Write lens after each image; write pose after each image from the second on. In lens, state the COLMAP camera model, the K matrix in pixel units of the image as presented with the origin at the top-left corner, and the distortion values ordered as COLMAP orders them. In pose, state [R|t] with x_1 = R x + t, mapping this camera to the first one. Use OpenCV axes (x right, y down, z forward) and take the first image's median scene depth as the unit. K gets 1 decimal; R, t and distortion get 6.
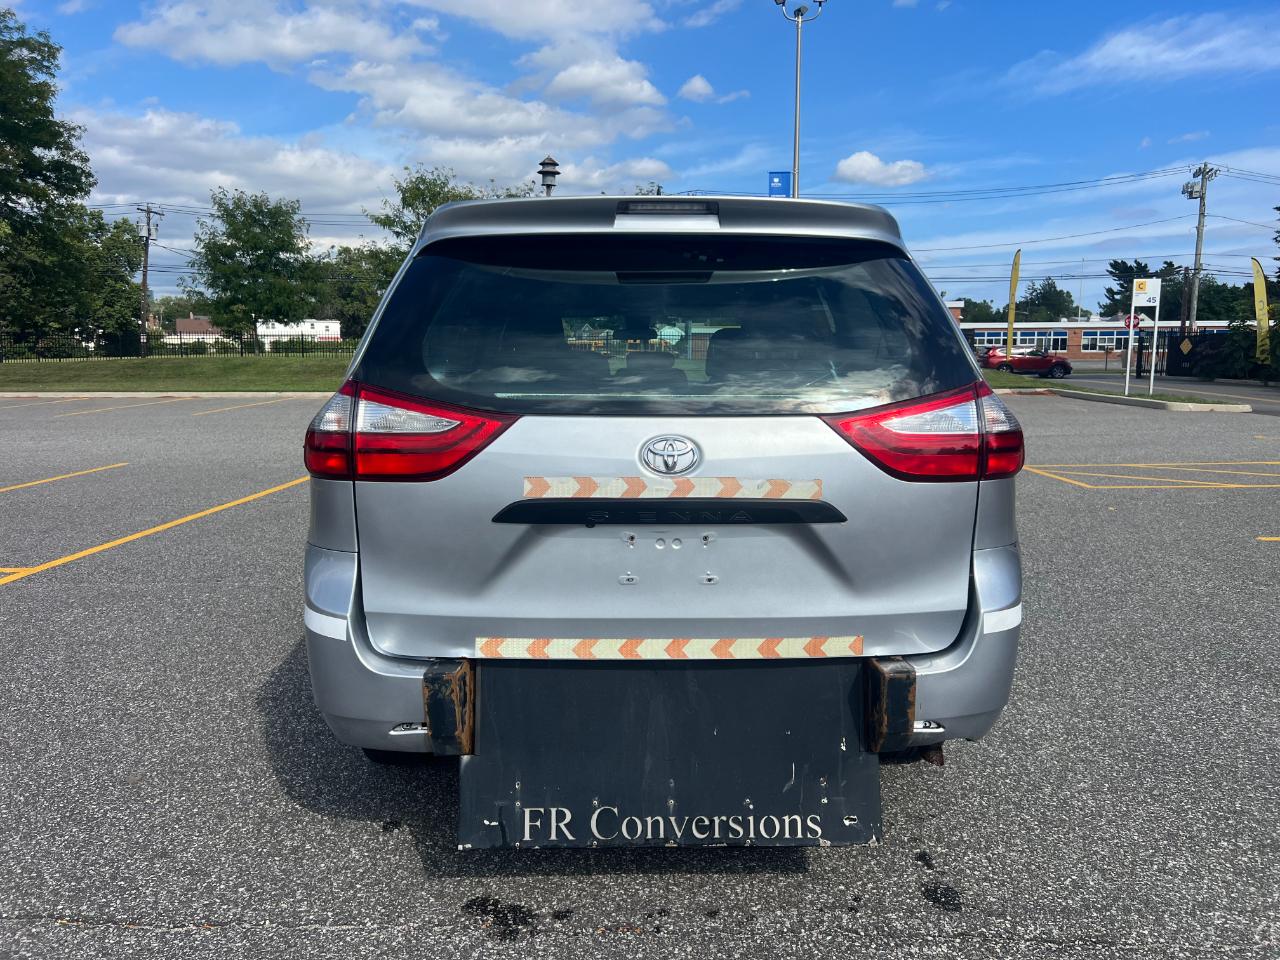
lens RADIAL K [[964.5, 0, 643.1], [0, 964.5, 479.4], [0, 0, 1]] dist [0.041073, -0.060347]
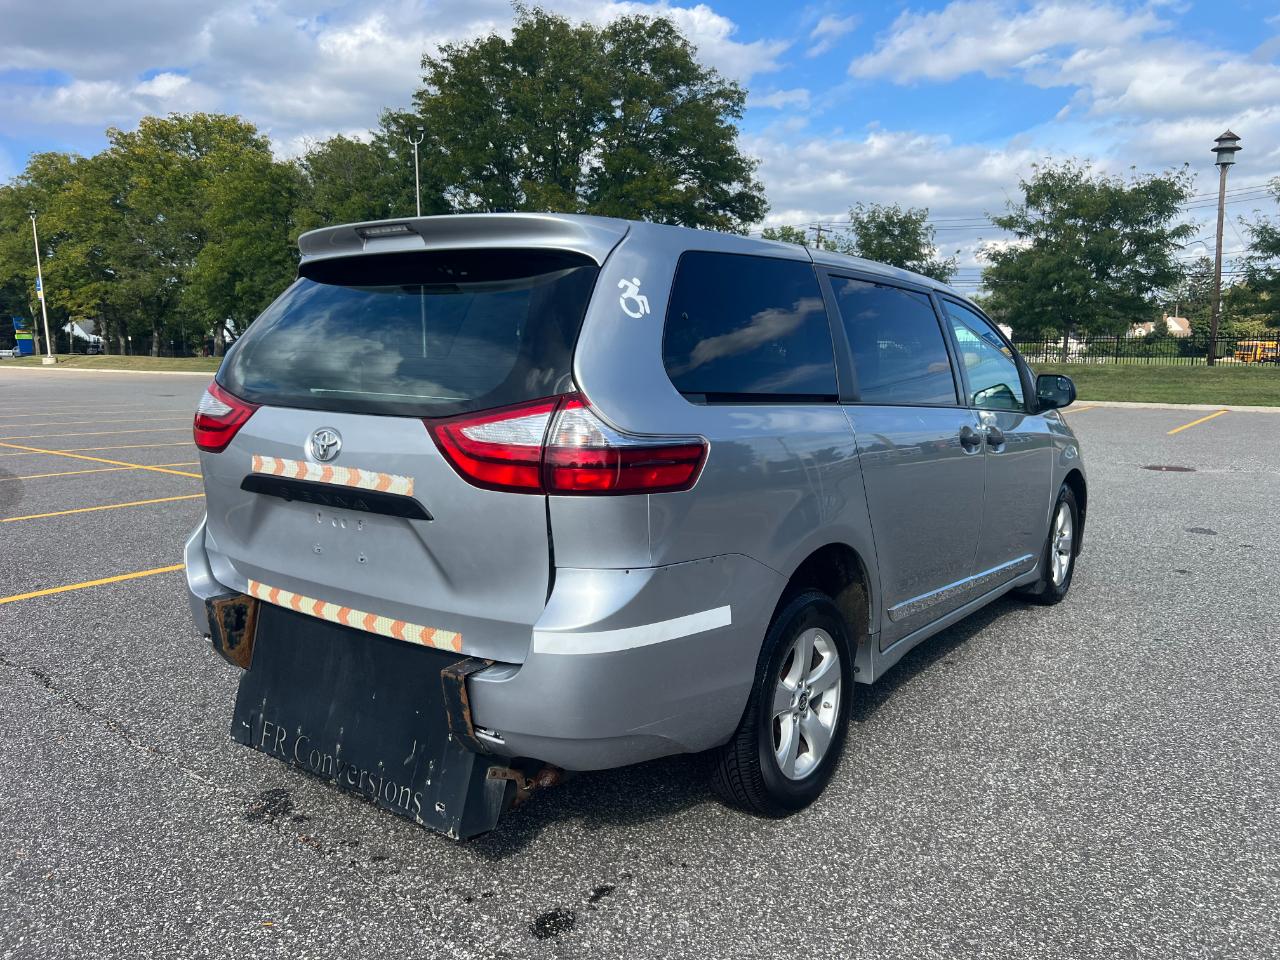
lens RADIAL K [[964.5, 0, 643.1], [0, 964.5, 479.4], [0, 0, 1]] dist [0.041073, -0.060347]
pose [[0.783429, 0.085862, -0.615522, 0.070248], [-0.088550, 0.995727, 0.026193, -0.003326], [0.615141, 0.033984, 0.787685, 0.021018]]
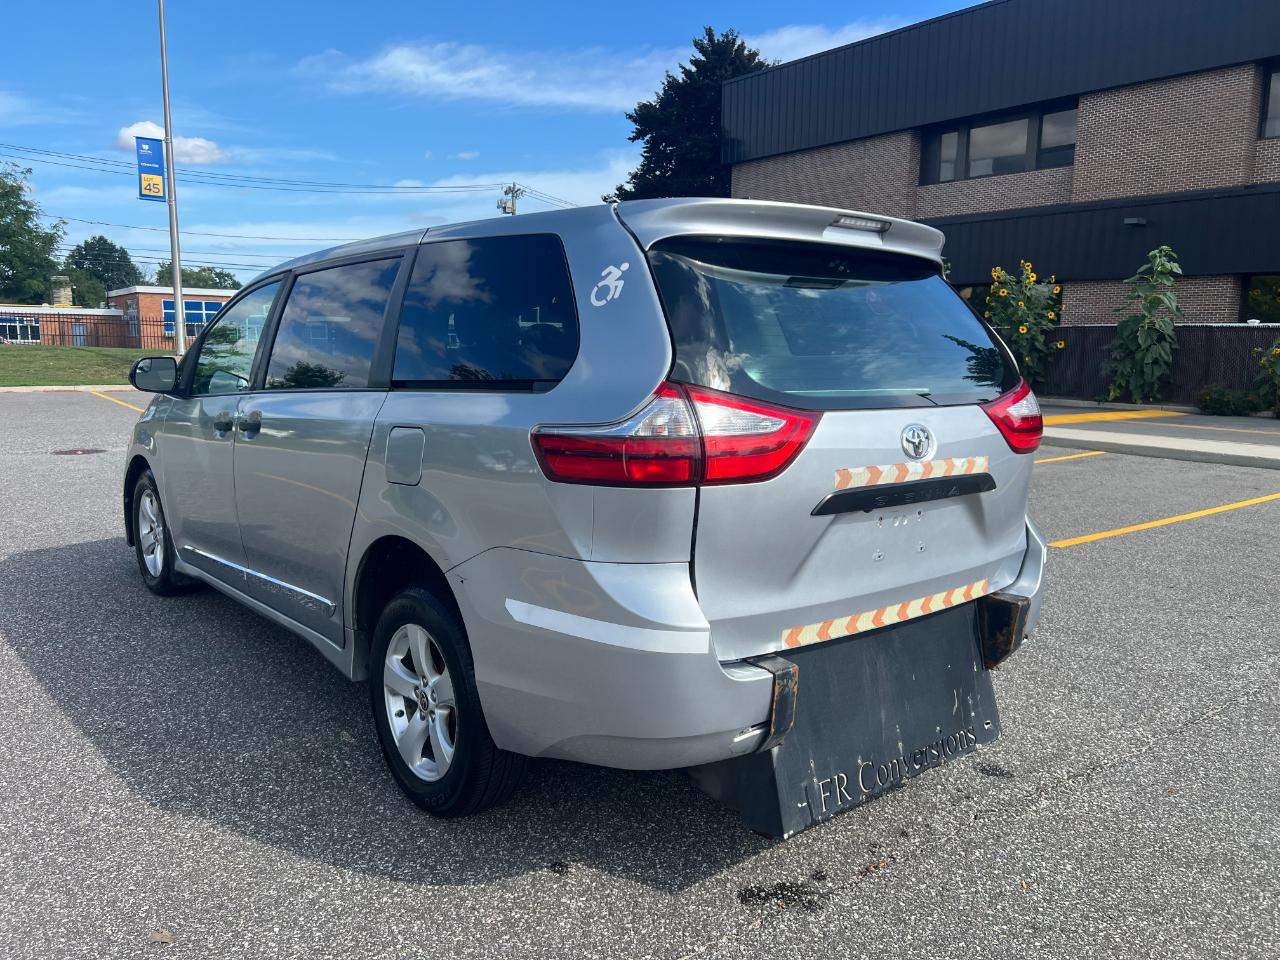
lens RADIAL K [[961.3, 0, 640.0], [0, 961.3, 480.0], [0, 0, 1]] dist [0.050767, -0.061793]
pose [[0.784272, -0.073423, 0.616057, -0.063142], [0.067606, 0.997173, 0.032779, -0.002763], [-0.616722, 0.015942, 0.787020, 0.019662]]
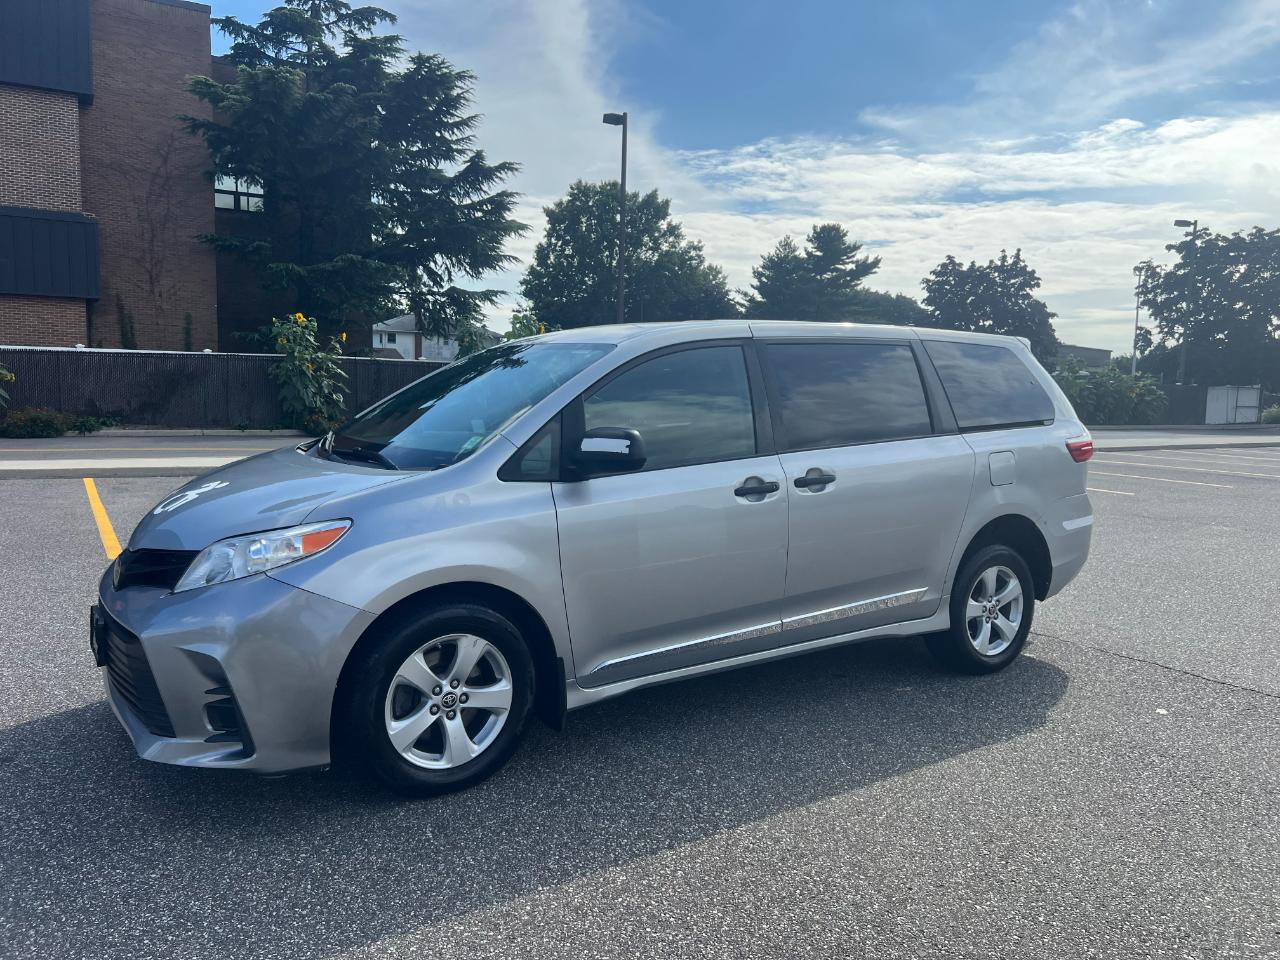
lens RADIAL K [[949.1, 0, 652.8], [0, 949.1, 480.0], [0, 0, 1]] dist [0.048515, -0.063673]
pose [[-0.535593, -0.093093, 0.839330, -0.119988], [0.094585, 0.981038, 0.169167, -0.030971], [-0.839163, 0.169993, -0.516632, 0.215767]]
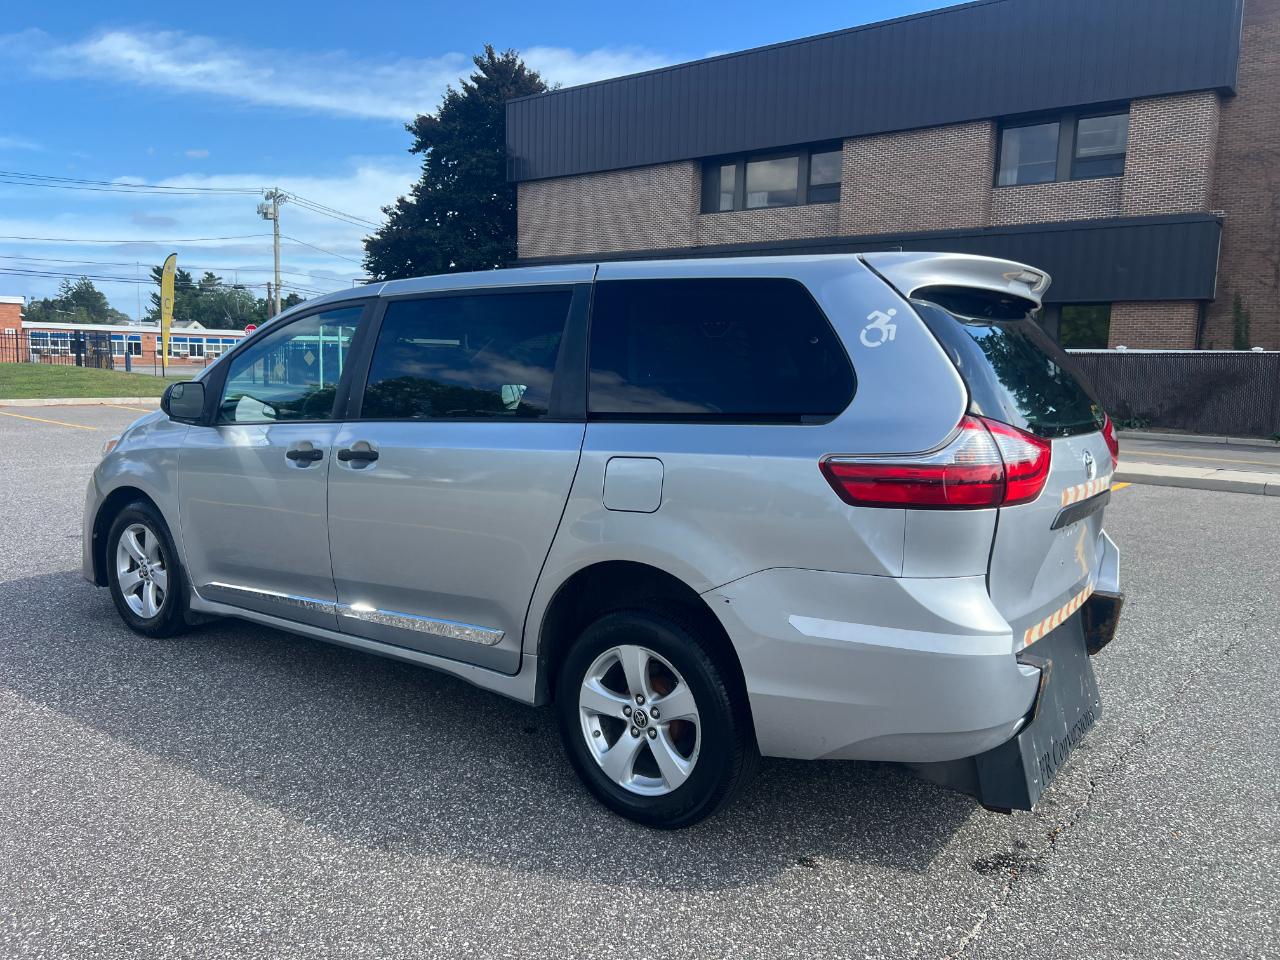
lens RADIAL K [[959.9, 0, 633.5], [0, 959.9, 478.6], [0, 0, 1]] dist [0.053901, -0.051993]
pose [[0.615101, -0.076626, 0.784716, -0.095490], [0.081278, 0.996126, 0.033560, -0.006873], [-0.784248, 0.043137, 0.618947, 0.043819]]
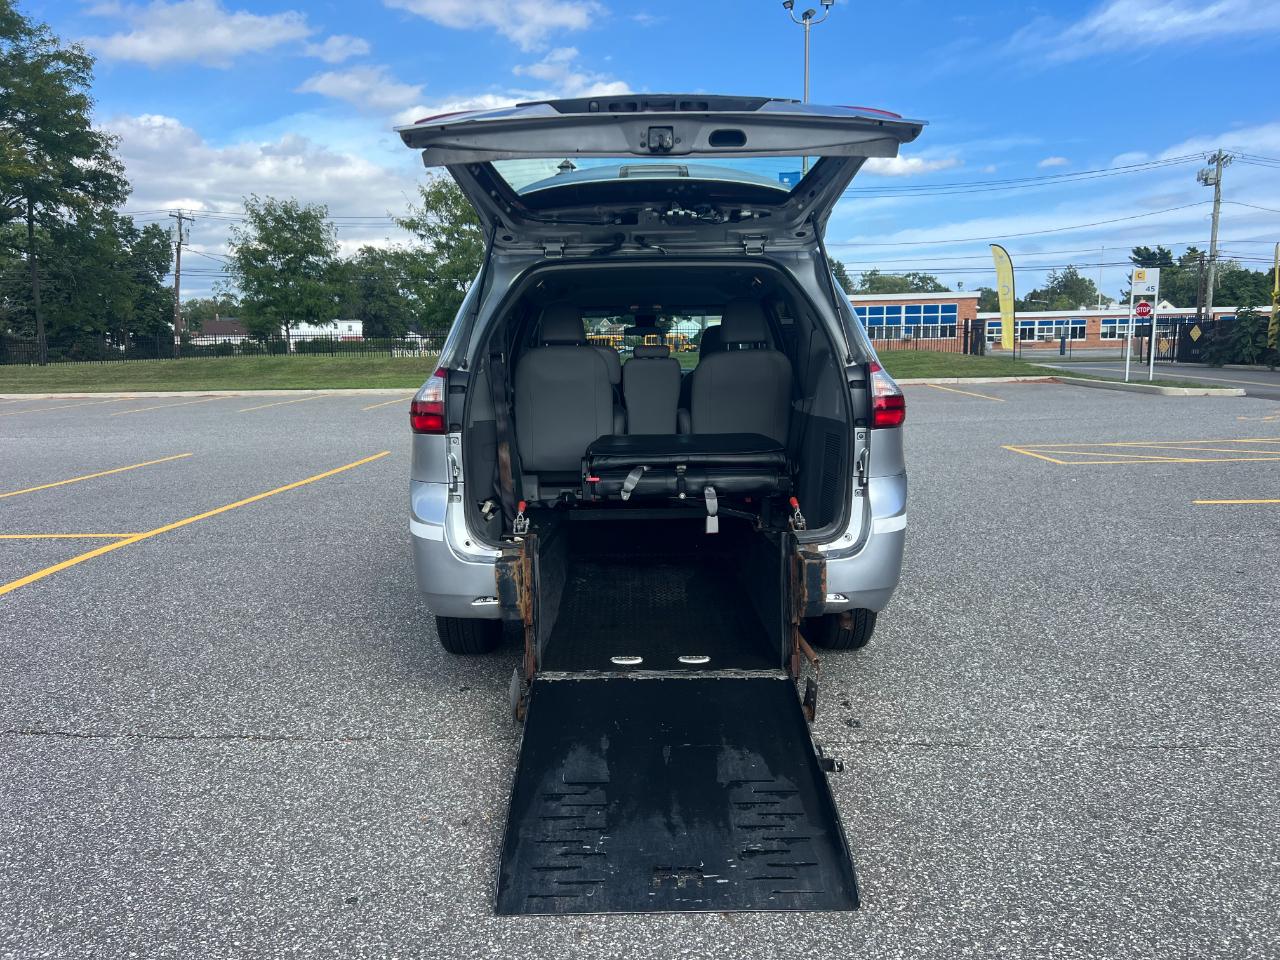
lens RADIAL K [[961.3, 0, 640.0], [0, 961.3, 480.0], [0, 0, 1]] dist [0.050767, -0.061793]
pose [[0.999638, -0.011135, -0.024479, 0.002373], [0.011281, 0.999919, 0.005821, 0.004466], [0.024412, -0.006095, 0.999683, -0.032087]]
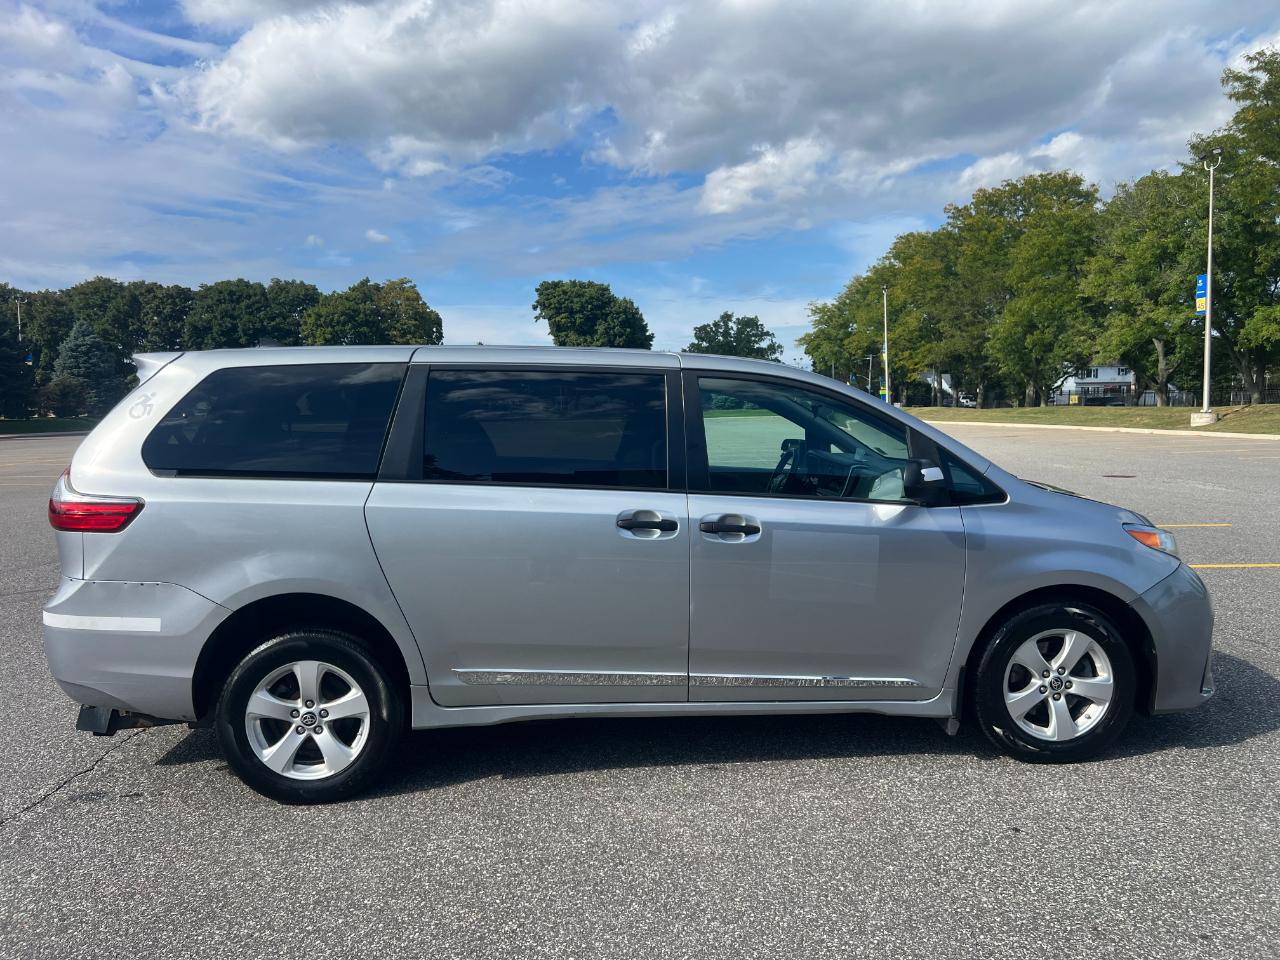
lens RADIAL K [[961.3, 0, 640.0], [0, 961.3, 480.0], [0, 0, 1]] dist [0.050767, -0.061793]
pose [[0.053579, 0.077218, -0.995574, 0.141668], [-0.117743, 0.990539, 0.070491, -0.021989], [0.991598, 0.113445, 0.062164, 0.132283]]
